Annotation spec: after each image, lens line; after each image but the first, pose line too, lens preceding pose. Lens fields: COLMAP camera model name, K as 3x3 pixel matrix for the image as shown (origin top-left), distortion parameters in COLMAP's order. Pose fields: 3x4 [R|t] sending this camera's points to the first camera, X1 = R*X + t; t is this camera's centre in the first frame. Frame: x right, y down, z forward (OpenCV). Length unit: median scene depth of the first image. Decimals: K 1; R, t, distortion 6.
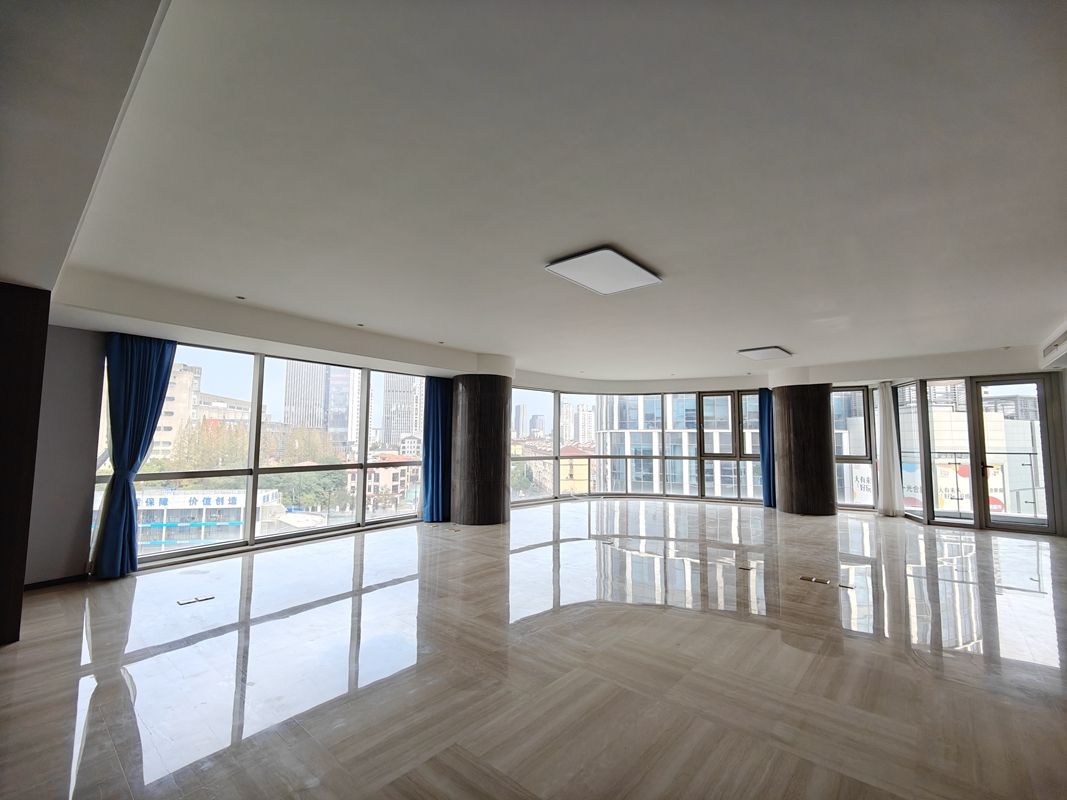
lens RADIAL K [[473.3, 0, 533.5], [0, 473.3, 400.0], [0, 0, 1]] dist [0.025180, -0.014769]
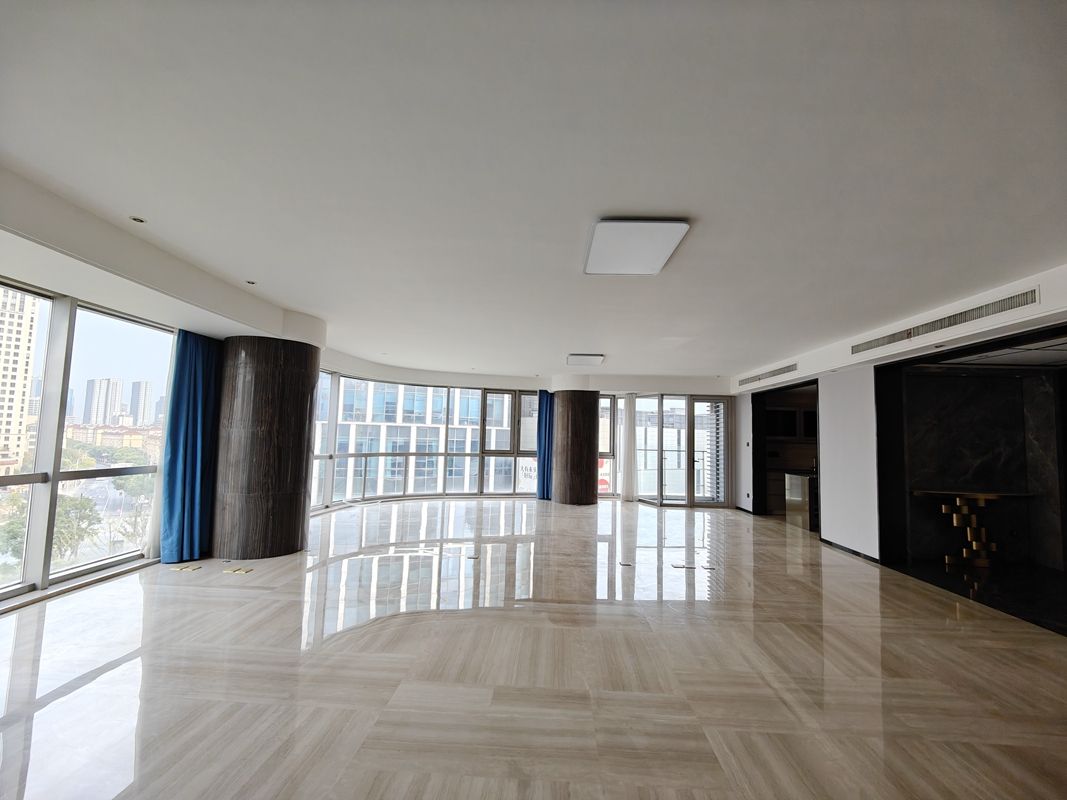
lens RADIAL K [[473.3, 0, 533.5], [0, 473.3, 400.0], [0, 0, 1]] dist [0.025180, -0.014769]
pose [[0.776855, 0.065654, 0.626248, -0.213807], [-0.075366, 0.997095, -0.011042, 0.011450], [-0.625153, -0.038619, 0.779546, 0.179544]]
